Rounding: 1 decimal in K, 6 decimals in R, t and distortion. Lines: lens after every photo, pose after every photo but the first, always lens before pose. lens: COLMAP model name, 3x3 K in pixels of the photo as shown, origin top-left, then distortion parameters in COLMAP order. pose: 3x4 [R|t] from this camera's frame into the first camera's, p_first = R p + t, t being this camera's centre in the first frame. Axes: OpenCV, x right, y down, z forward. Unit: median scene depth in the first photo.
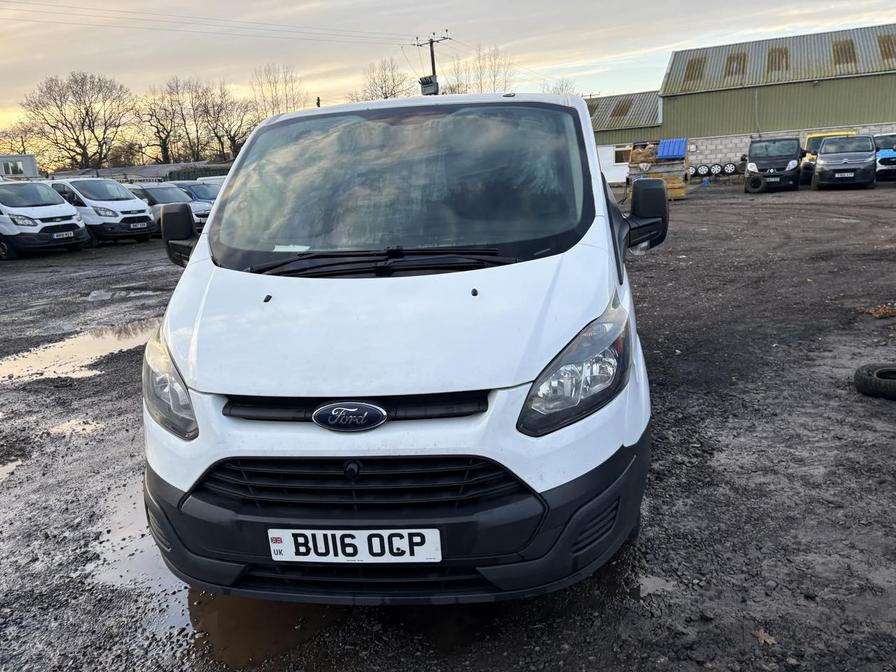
lens RADIAL K [[678.7, 0, 454.7], [0, 678.7, 337.8], [0, 0, 1]] dist [0.049101, -0.059772]
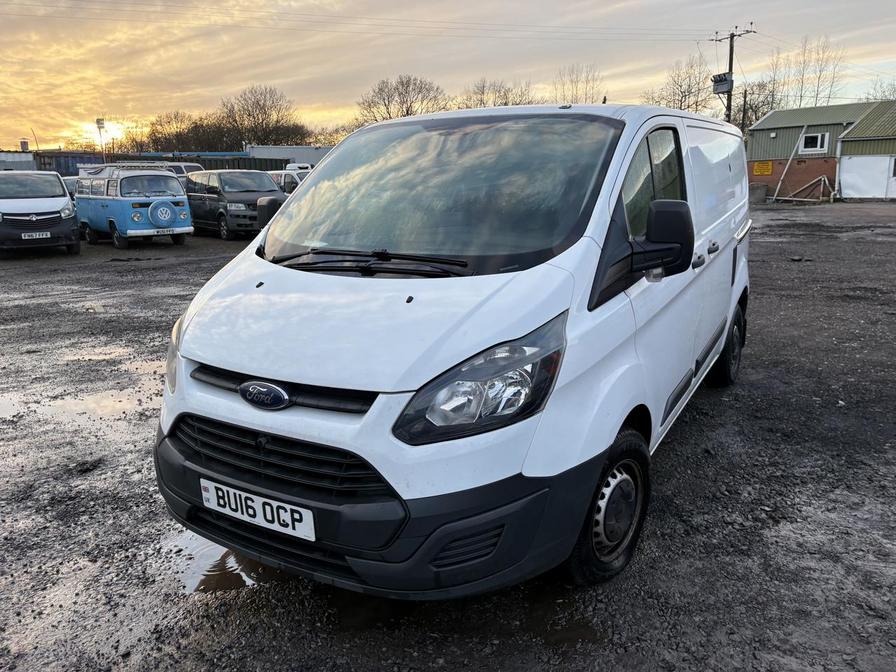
lens RADIAL K [[678.7, 0, 445.1], [0, 678.7, 328.8], [0, 0, 1]] dist [0.049101, -0.059772]
pose [[0.912508, 0.130502, -0.387685, 0.519931], [-0.134387, 0.990780, 0.017201, -0.050601], [0.386355, 0.036403, 0.921632, 0.065565]]
